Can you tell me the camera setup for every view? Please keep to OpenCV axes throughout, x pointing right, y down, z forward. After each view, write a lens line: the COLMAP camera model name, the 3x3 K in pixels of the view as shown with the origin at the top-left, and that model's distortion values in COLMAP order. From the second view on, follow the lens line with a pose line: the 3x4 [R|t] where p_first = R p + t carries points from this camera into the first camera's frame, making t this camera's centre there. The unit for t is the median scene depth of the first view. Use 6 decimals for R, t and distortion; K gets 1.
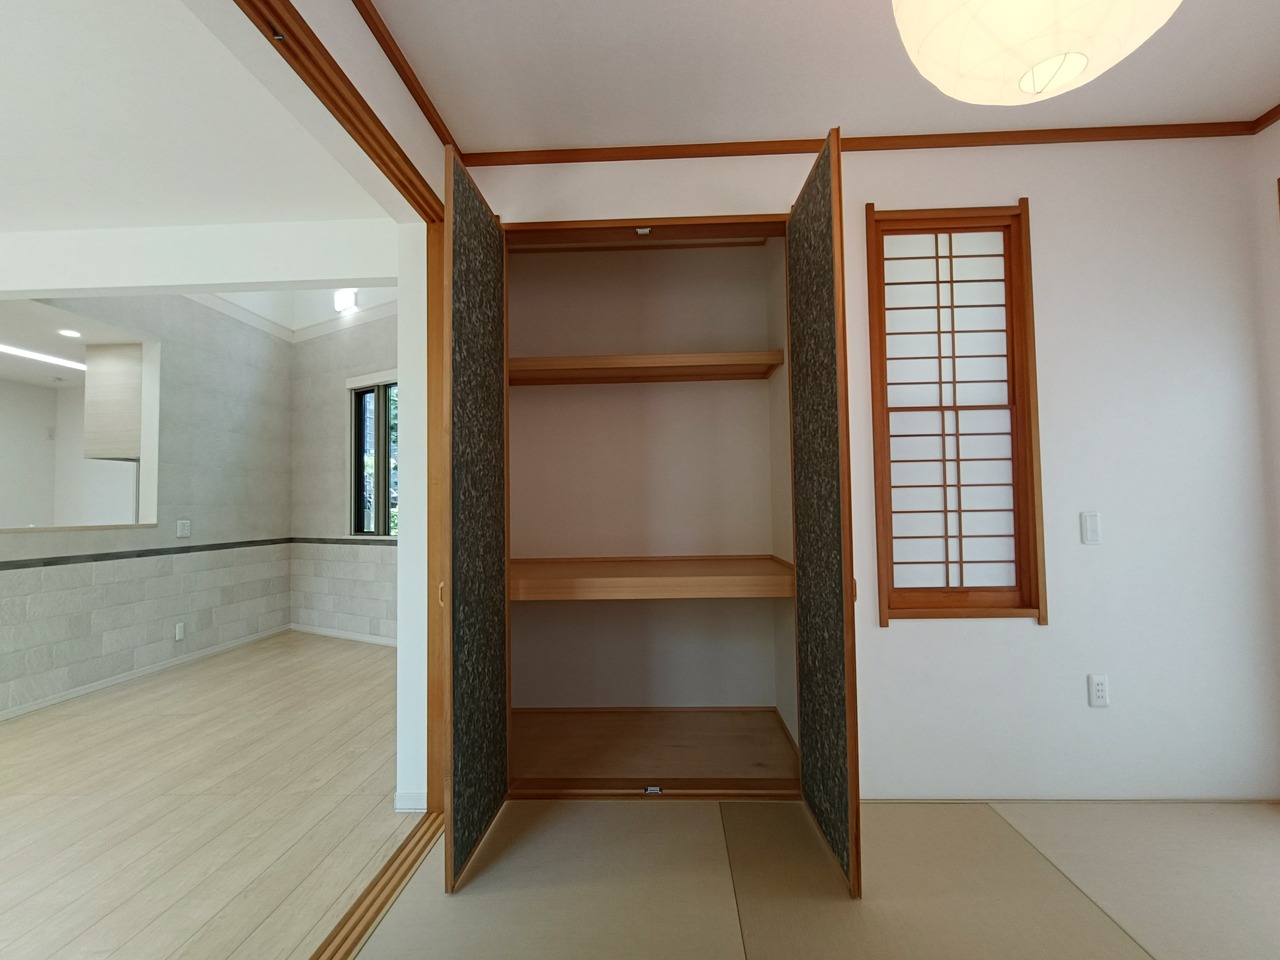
lens RADIAL K [[591.7, 0, 646.2], [0, 591.7, 484.5], [0, 0, 1]] dist [-0.001249, 0.001744]
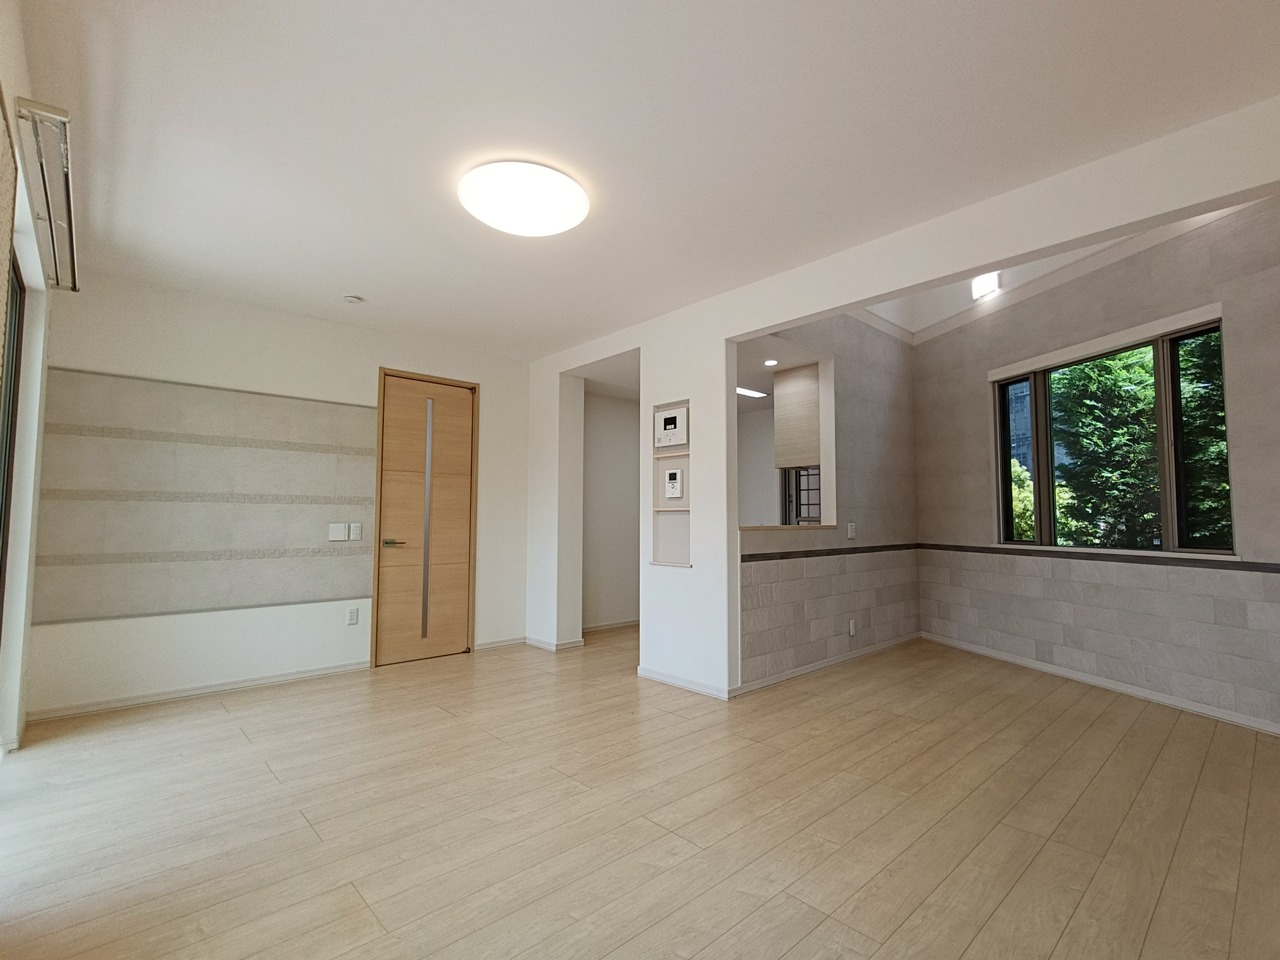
lens RADIAL K [[592.9, 0, 649.5], [0, 592.9, 480.4], [0, 0, 1]] dist [-0.001065, 0.001086]
pose [[0.714544, -0.029534, -0.698966, -0.253976], [0.013620, 0.999506, -0.028310, 0.008341], [0.699458, 0.010709, 0.714594, -0.013687]]
